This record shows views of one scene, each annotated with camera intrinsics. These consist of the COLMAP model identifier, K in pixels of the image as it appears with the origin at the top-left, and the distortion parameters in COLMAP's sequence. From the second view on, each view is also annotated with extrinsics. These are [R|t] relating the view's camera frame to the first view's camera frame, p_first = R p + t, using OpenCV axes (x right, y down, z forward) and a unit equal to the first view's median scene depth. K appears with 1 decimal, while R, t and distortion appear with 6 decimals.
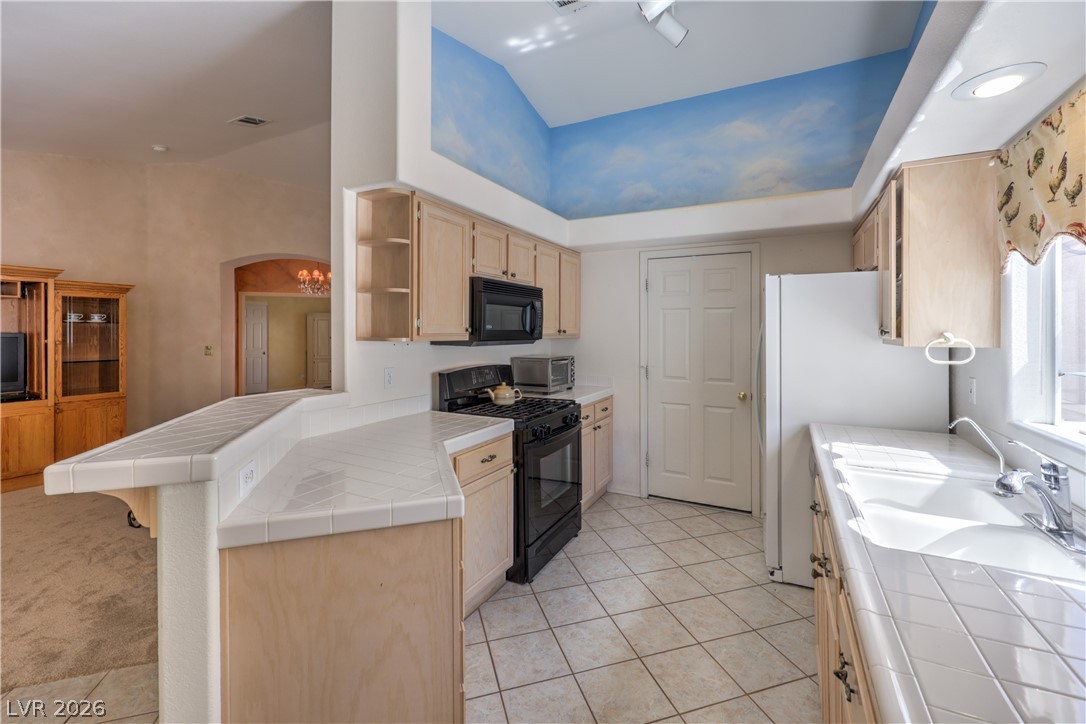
lens RADIAL K [[452.3, 0, 549.6], [0, 452.3, 331.7], [0, 0, 1]] dist [0.002435, 0.000195]
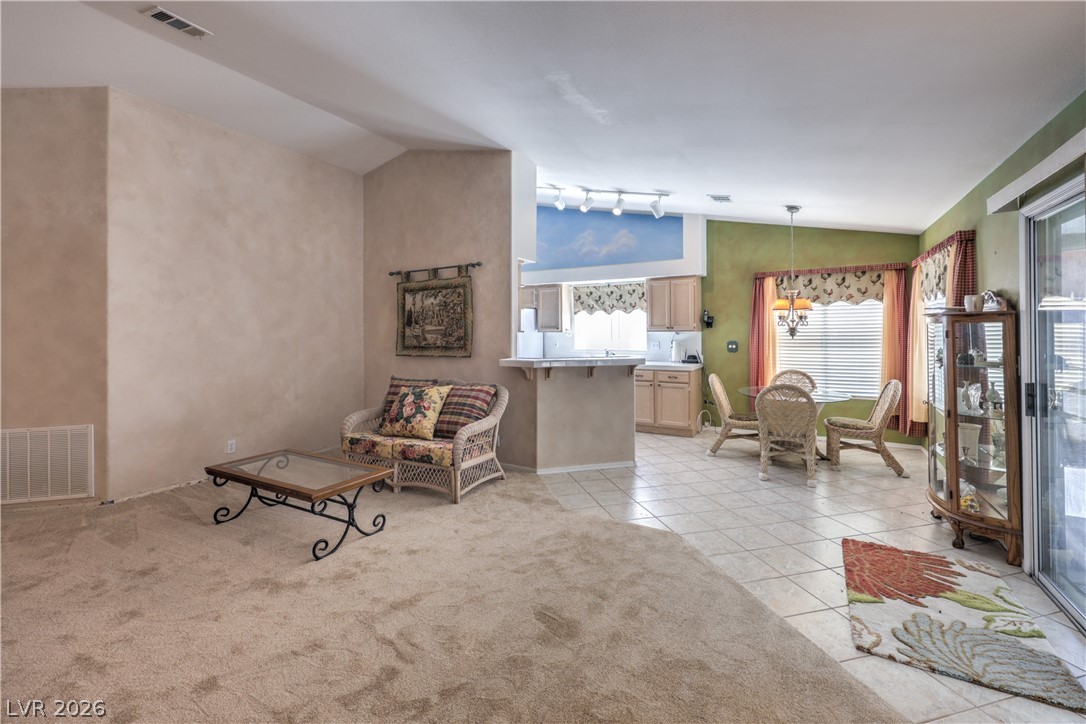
lens RADIAL K [[458.2, 0, 546.1], [0, 458.2, 326.6], [0, 0, 1]] dist [0.001809, 0.000179]
pose [[0.056751, 0.006590, 0.998367, -1.674242], [0.003449, 0.999971, -0.006796, 0.005717], [-0.998382, 0.003829, 0.056727, 0.512145]]
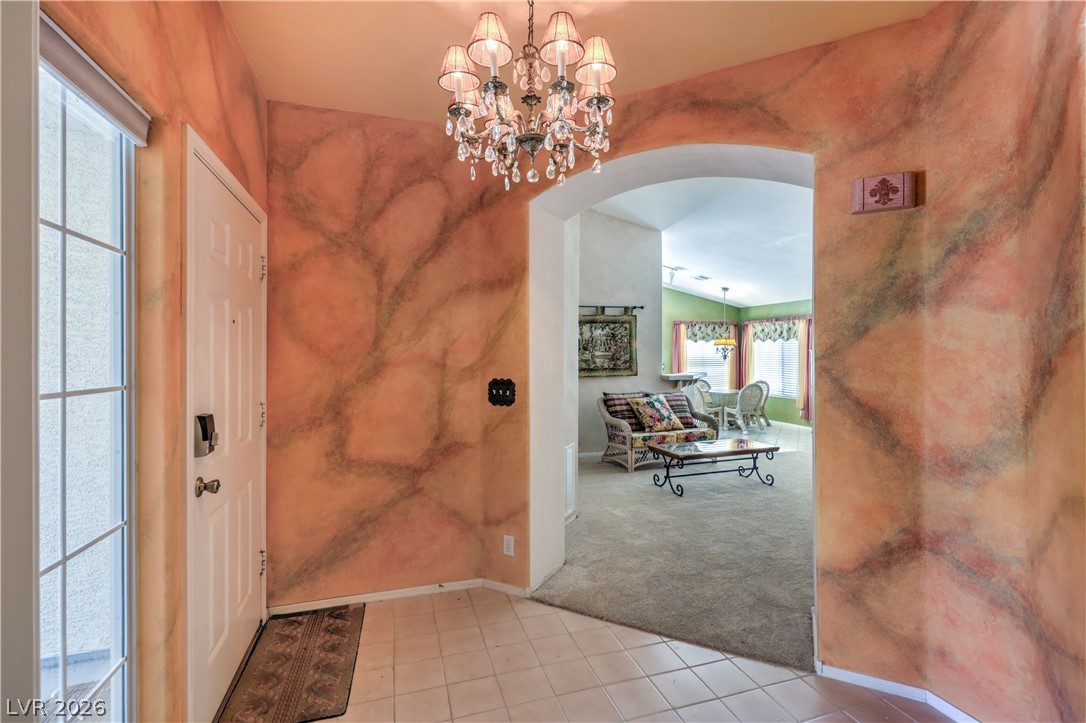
lens RADIAL K [[490.0, 0, 545.8], [0, 490.0, 358.4], [0, 0, 1]] dist [-0.000667, -0.000028]
pose [[-0.700934, -0.002461, 0.713221, -1.477510], [0.001410, 0.999987, 0.004835, 0.007876], [-0.713224, 0.004395, -0.700922, 2.505500]]
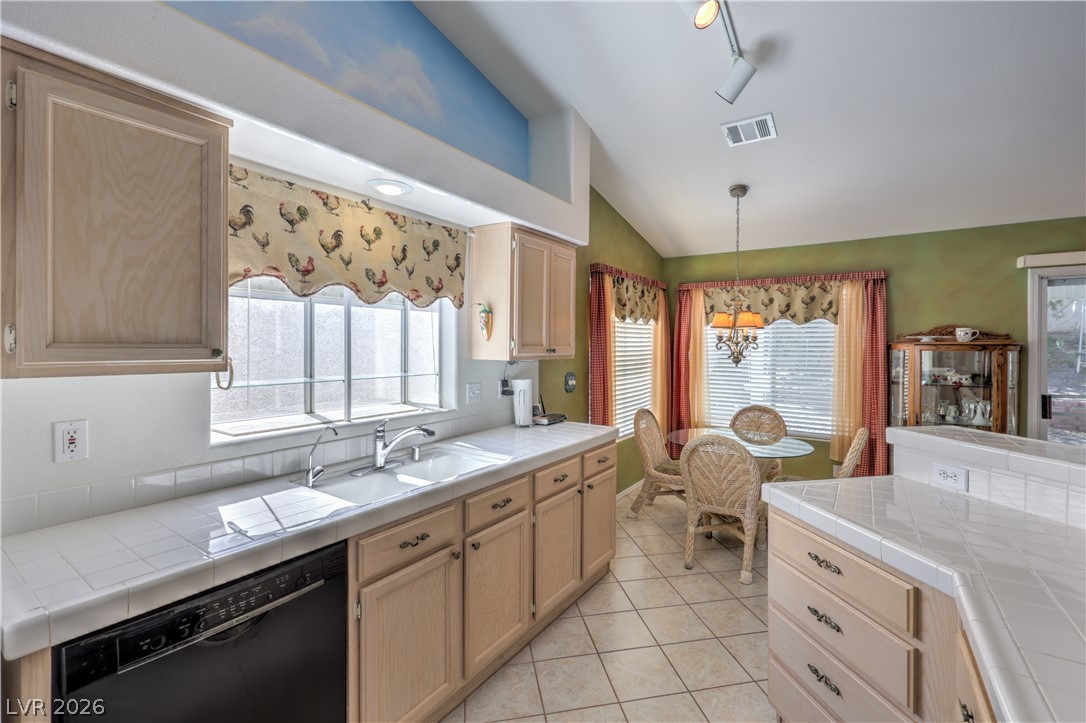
lens RADIAL K [[460.3, 0, 548.4], [0, 460.3, 349.8], [0, 0, 1]] dist [0.000684, -0.000069]
pose [[-0.991955, -0.008945, 0.126278, 0.095382], [-0.008084, 0.999940, 0.007331, -0.006985], [-0.126336, 0.006251, -0.991968, 0.930973]]
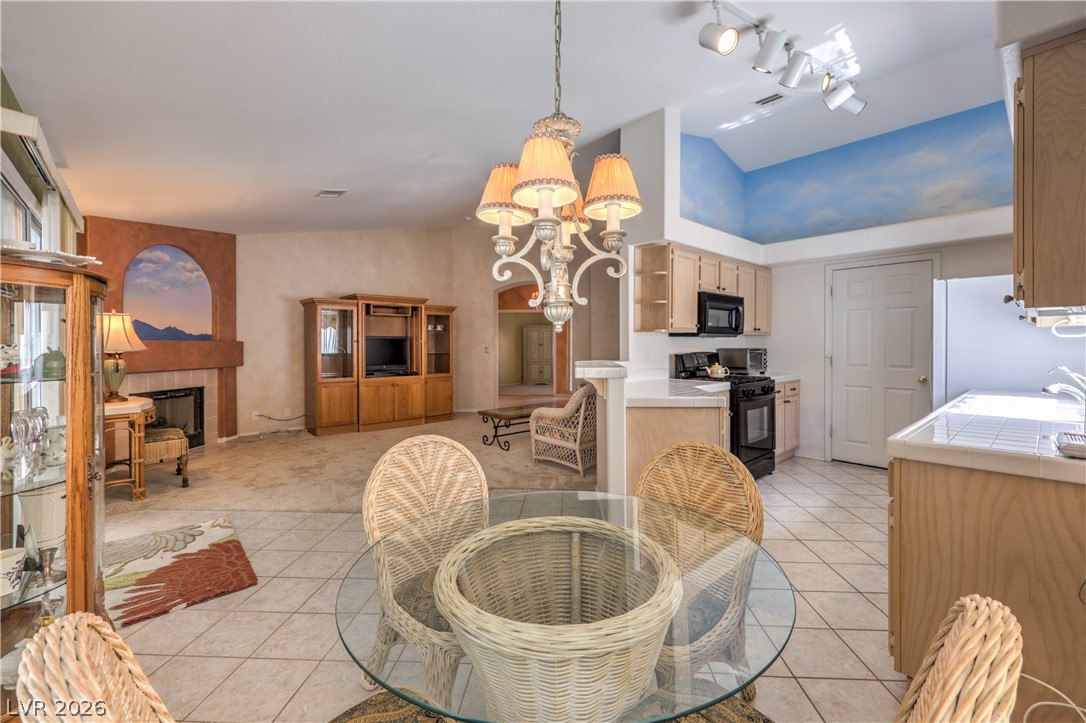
lens RADIAL K [[448.1, 0, 544.4], [0, 448.1, 351.1], [0, 0, 1]] dist [0.001439, 0.000062]
pose [[0.933808, 0.000546, -0.357775, -0.092110], [0.003899, 0.999924, 0.011703, 0.049104], [0.357754, -0.012323, 0.933735, -0.494076]]
